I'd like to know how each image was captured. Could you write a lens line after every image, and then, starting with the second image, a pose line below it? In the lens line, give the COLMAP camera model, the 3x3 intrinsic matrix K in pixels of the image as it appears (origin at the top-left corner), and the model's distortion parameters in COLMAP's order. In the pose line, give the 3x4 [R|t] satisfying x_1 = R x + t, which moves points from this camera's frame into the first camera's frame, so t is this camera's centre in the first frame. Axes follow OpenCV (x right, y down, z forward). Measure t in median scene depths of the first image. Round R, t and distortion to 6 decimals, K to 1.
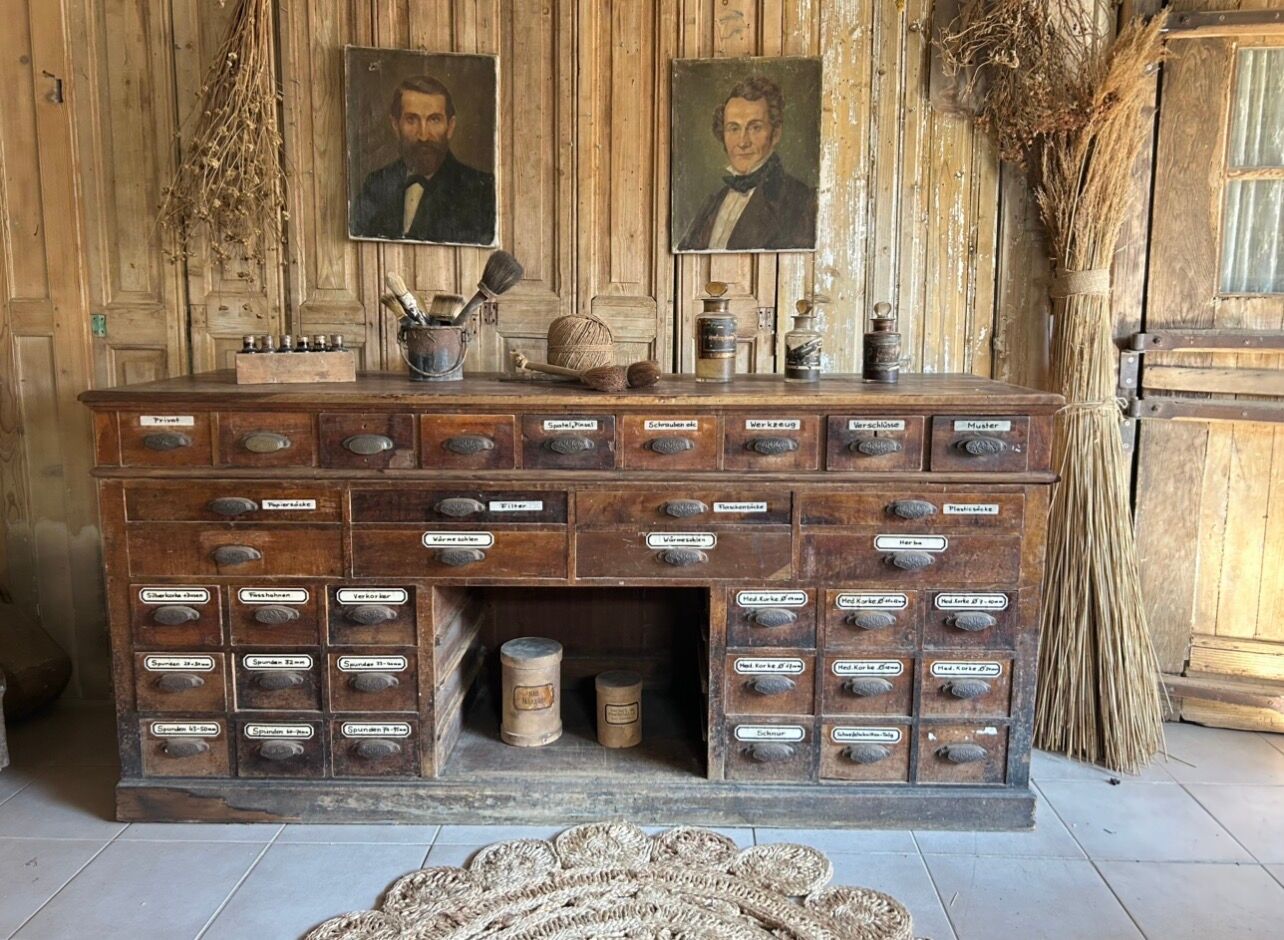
lens RADIAL K [[993.2, 0, 650.9], [0, 993.2, 448.5], [0, 0, 1]] dist [0.080360, -0.151790]
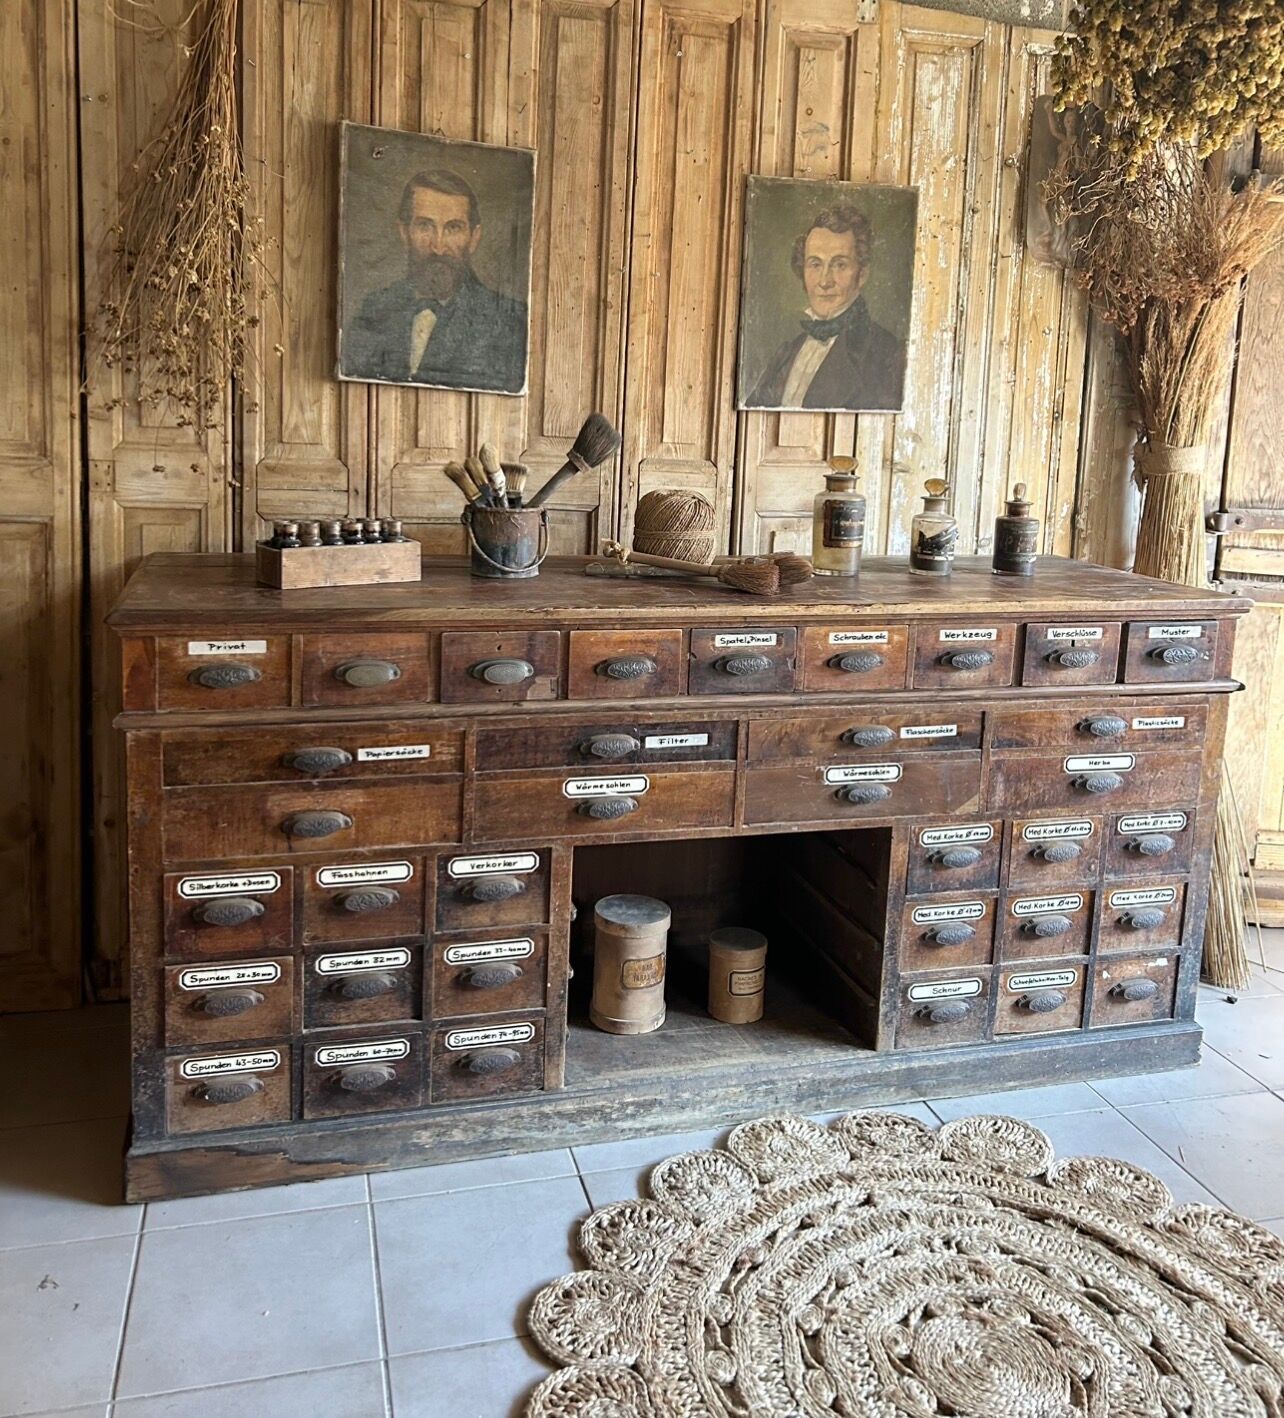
lens RADIAL K [[1290.6, 0, 635.4], [0, 1290.6, 586.9], [0, 0, 1]] dist [0.098958, -0.218427]
pose [[0.955969, -0.011700, 0.293235, -0.456209], [0.009231, 0.999909, 0.009801, -0.074977], [-0.293323, -0.006662, 0.955990, 0.007147]]
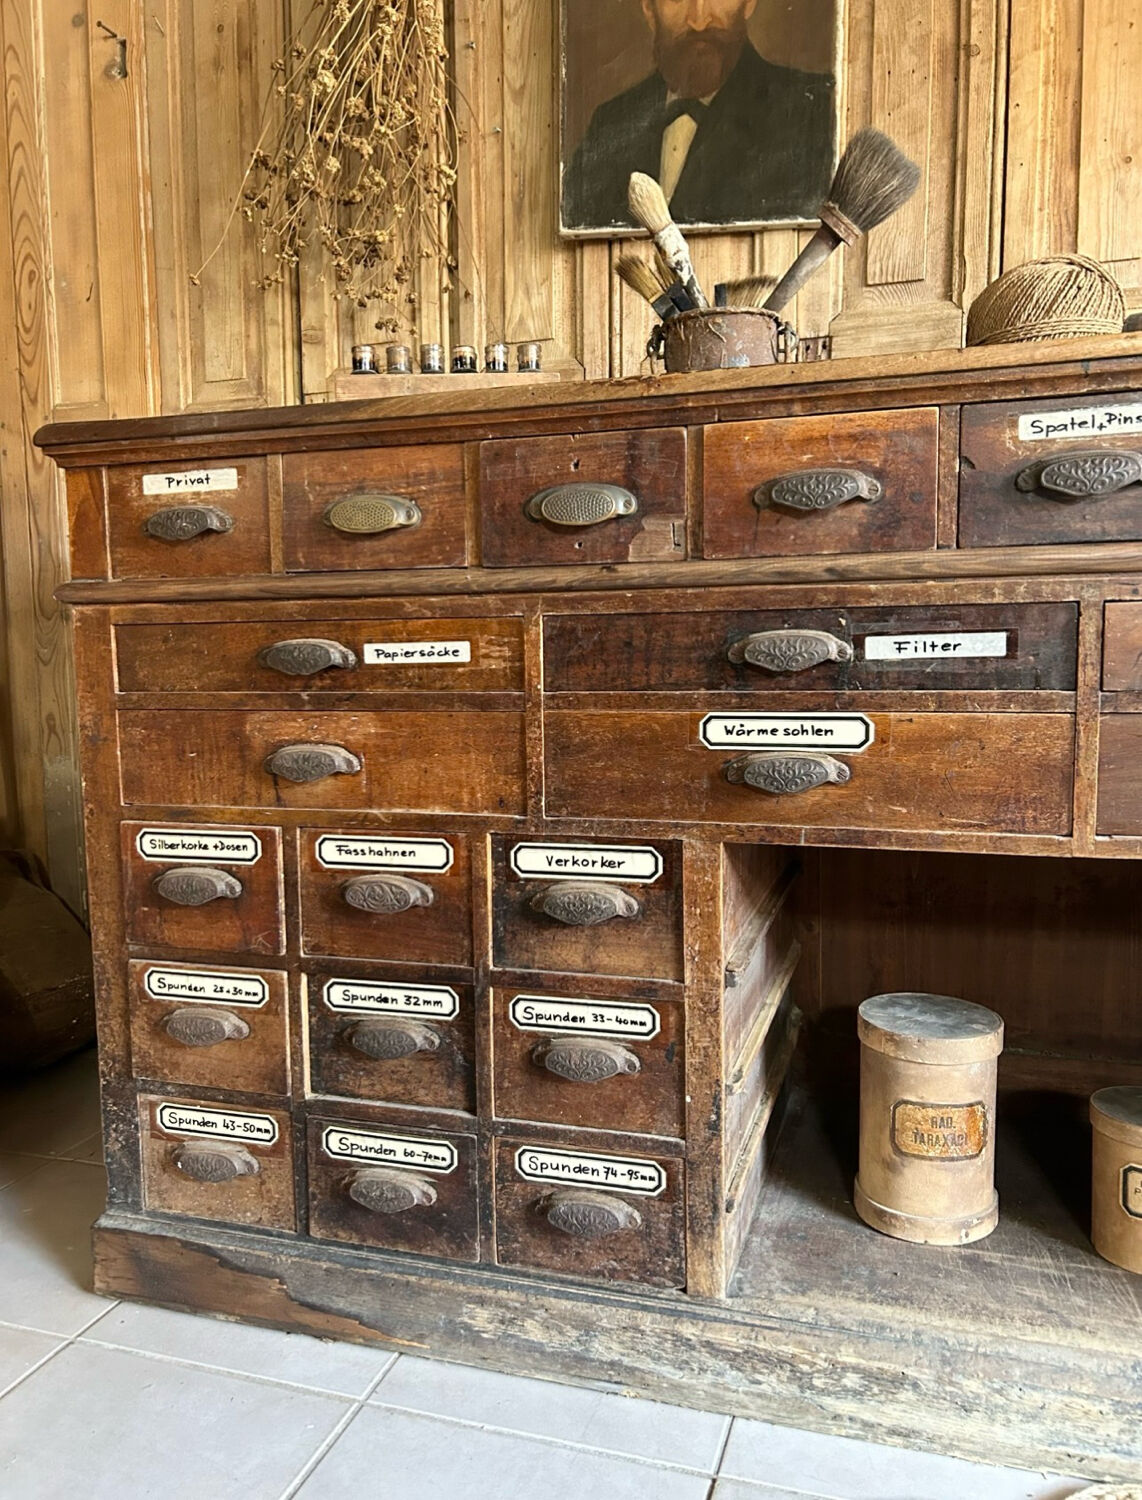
lens RADIAL K [[1153.2, 0, 571.0], [0, 1153.2, 750.0], [0, 0, 1]] dist [0.044695, -0.053058]
pose [[0.957688, 0.008473, -0.287684, -0.135856], [-0.021041, 0.998953, -0.040622, 0.116316], [0.287038, 0.044956, 0.956864, 0.499234]]
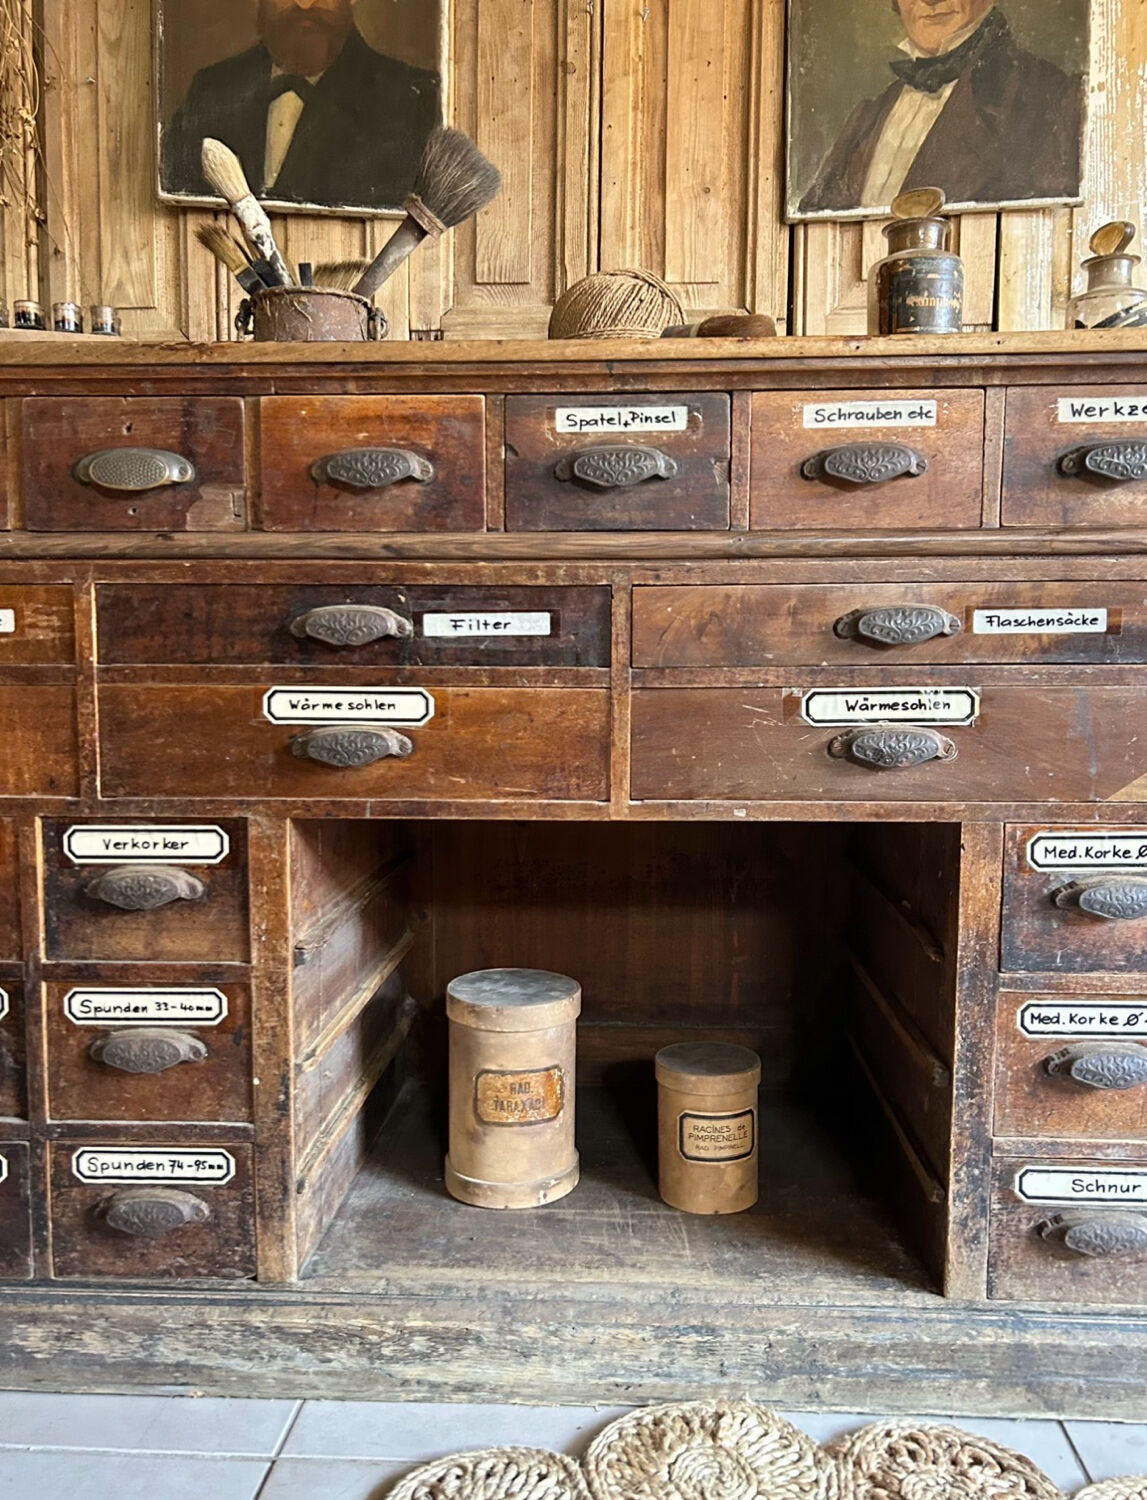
lens RADIAL K [[1205.8, 0, 586.8], [0, 1205.8, 755.1], [0, 0, 1]] dist [0.038071, -0.037613]
pose [[0.999570, 0.000174, -0.029312, -0.076129], [-0.001816, 0.998430, -0.055983, 0.135461], [0.029256, 0.056012, 0.998001, 0.482884]]
